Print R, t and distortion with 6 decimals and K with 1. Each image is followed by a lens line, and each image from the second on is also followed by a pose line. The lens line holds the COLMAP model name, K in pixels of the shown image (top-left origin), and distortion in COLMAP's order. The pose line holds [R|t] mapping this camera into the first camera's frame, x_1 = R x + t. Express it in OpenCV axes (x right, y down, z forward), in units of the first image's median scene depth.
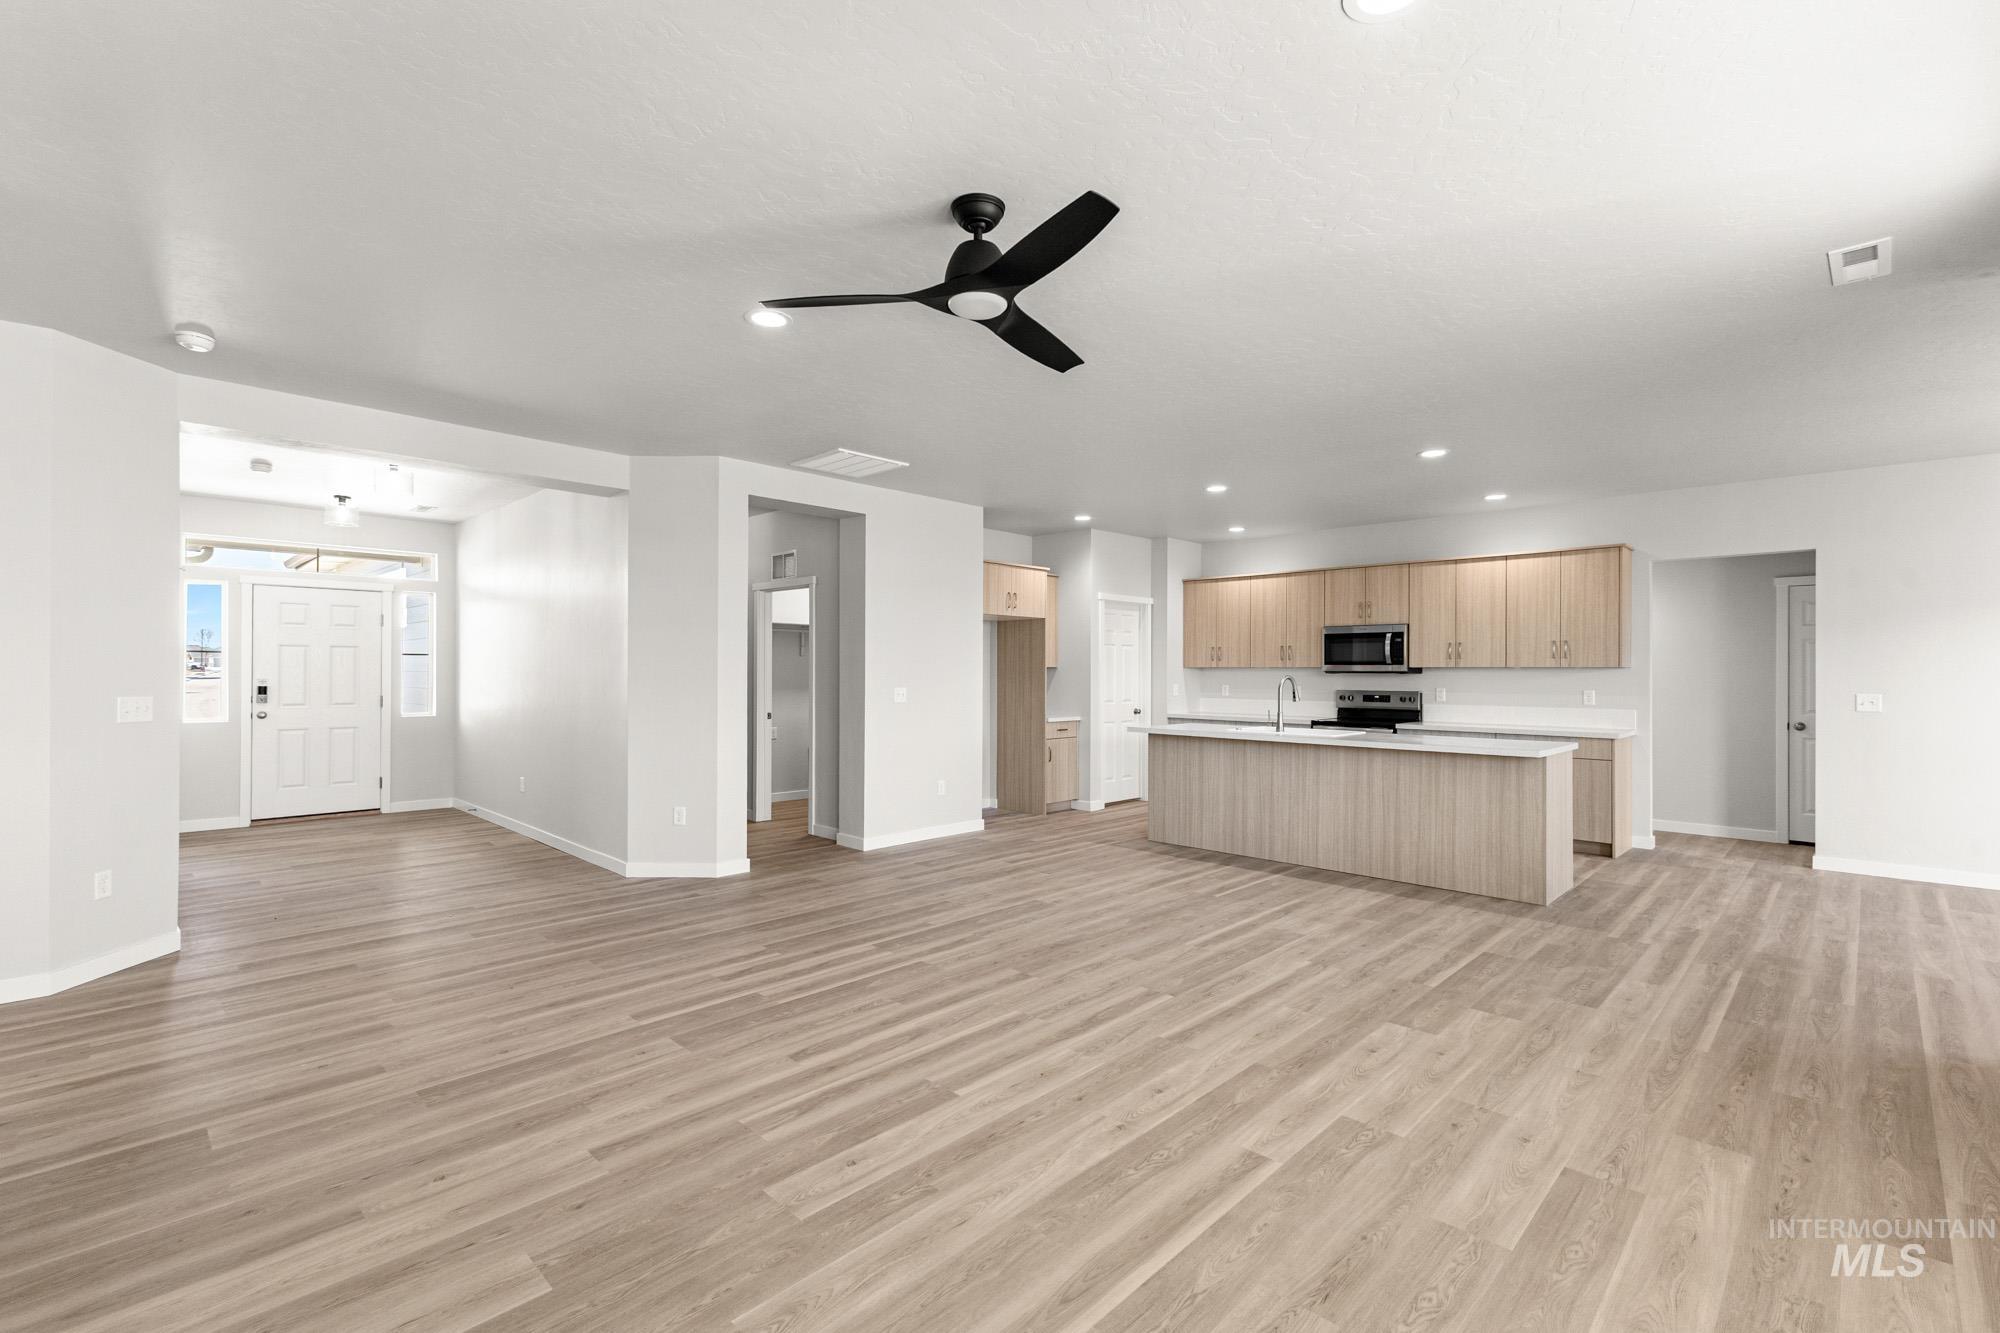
lens RADIAL K [[864.9, 0, 986.5], [0, 864.9, 673.2], [0, 0, 1]] dist [0.003126, 0.000274]
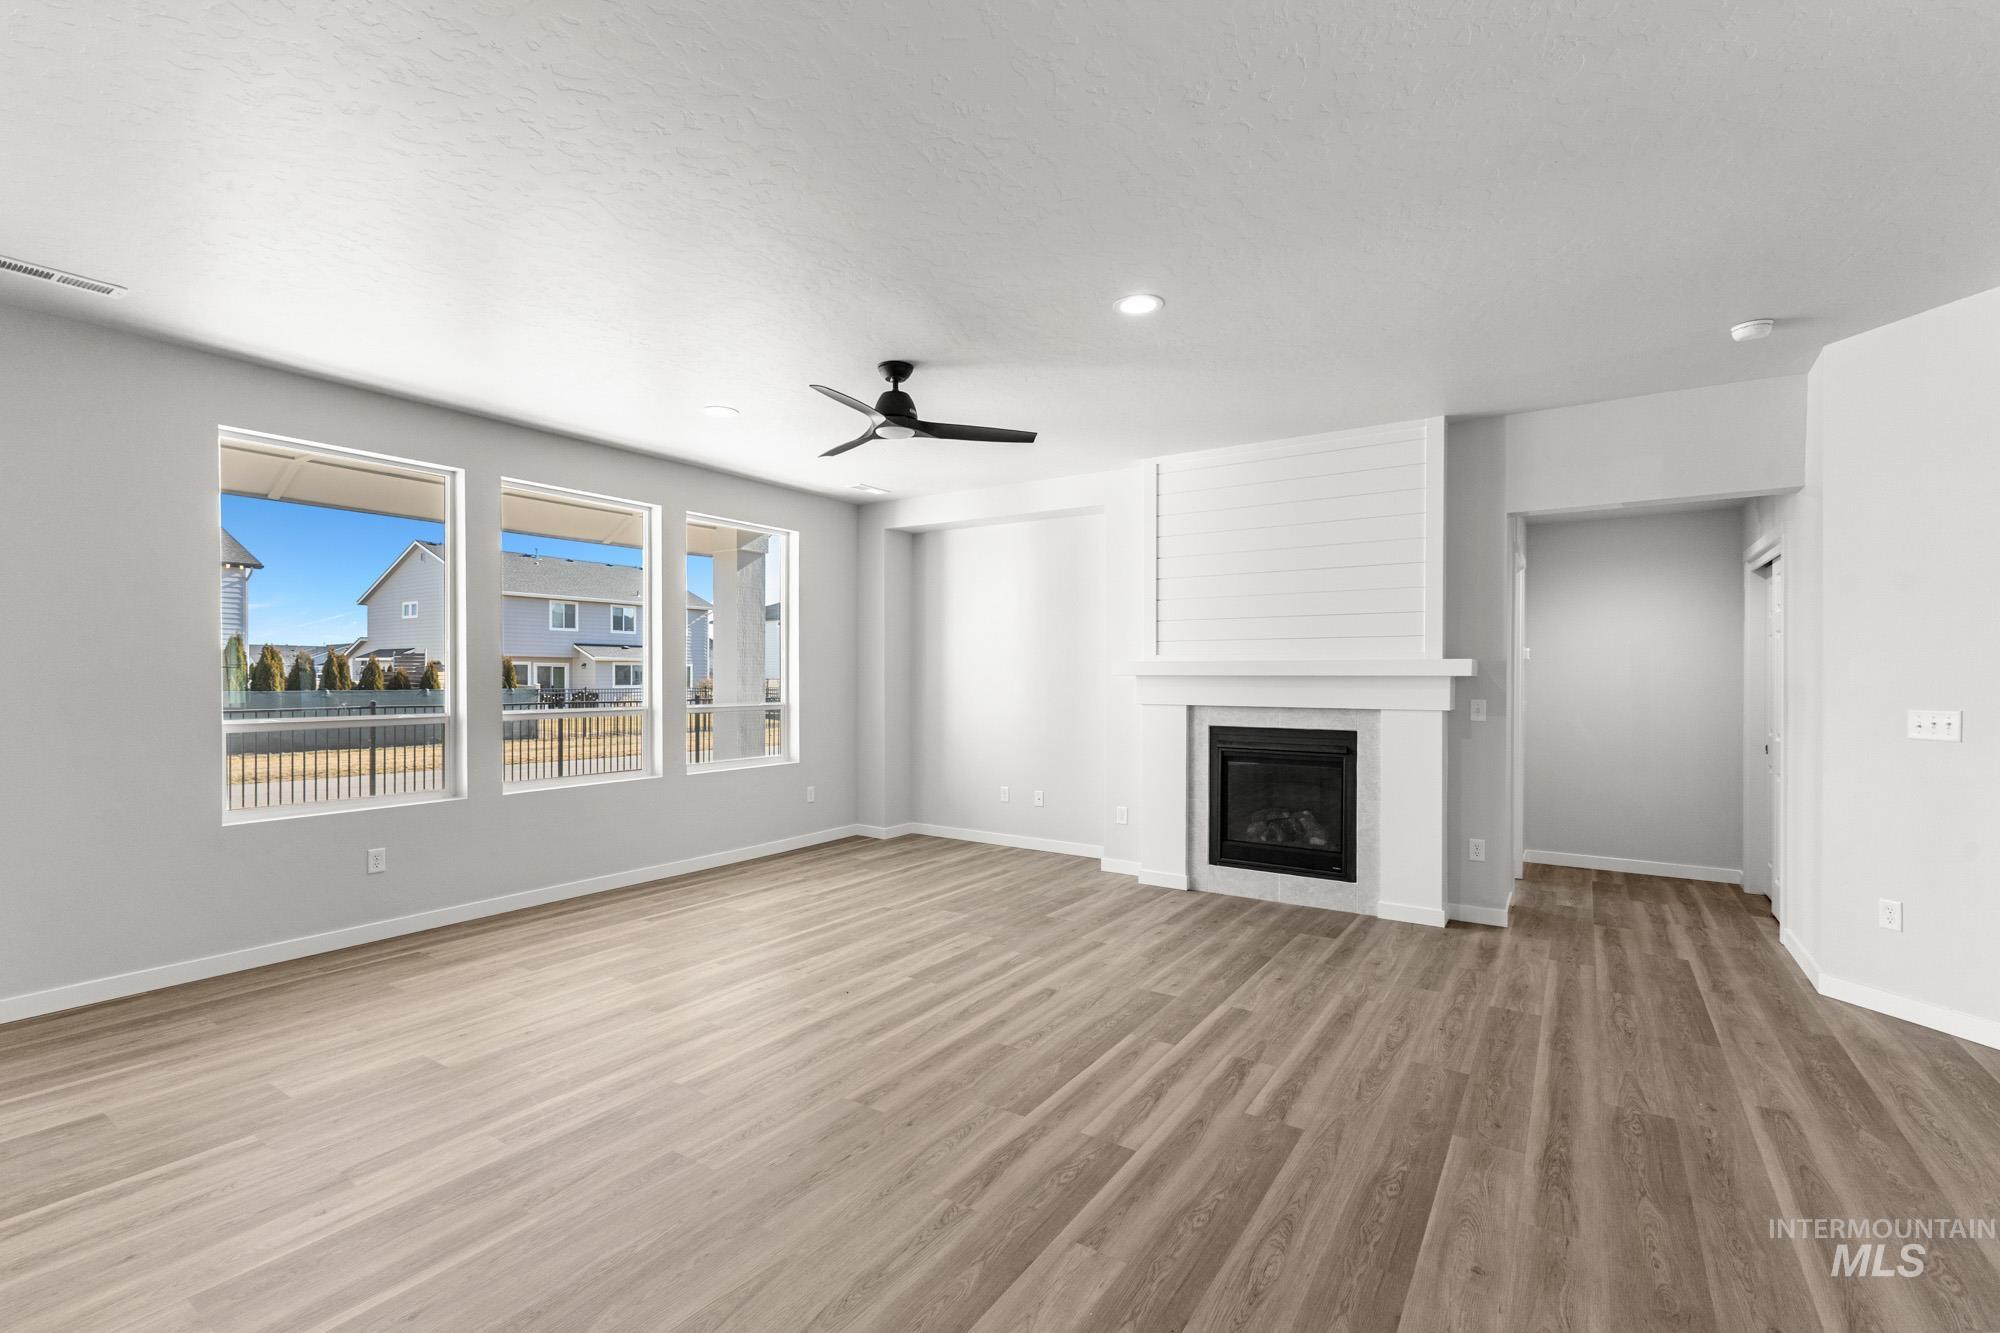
lens RADIAL K [[864.9, 0, 986.5], [0, 864.9, 673.2], [0, 0, 1]] dist [0.003126, 0.000274]
pose [[-0.981121, -0.006206, -0.193294, 0.096196], [-0.005454, 0.999975, -0.004423, 0.000826], [0.193317, -0.003286, -0.981131, 1.948974]]
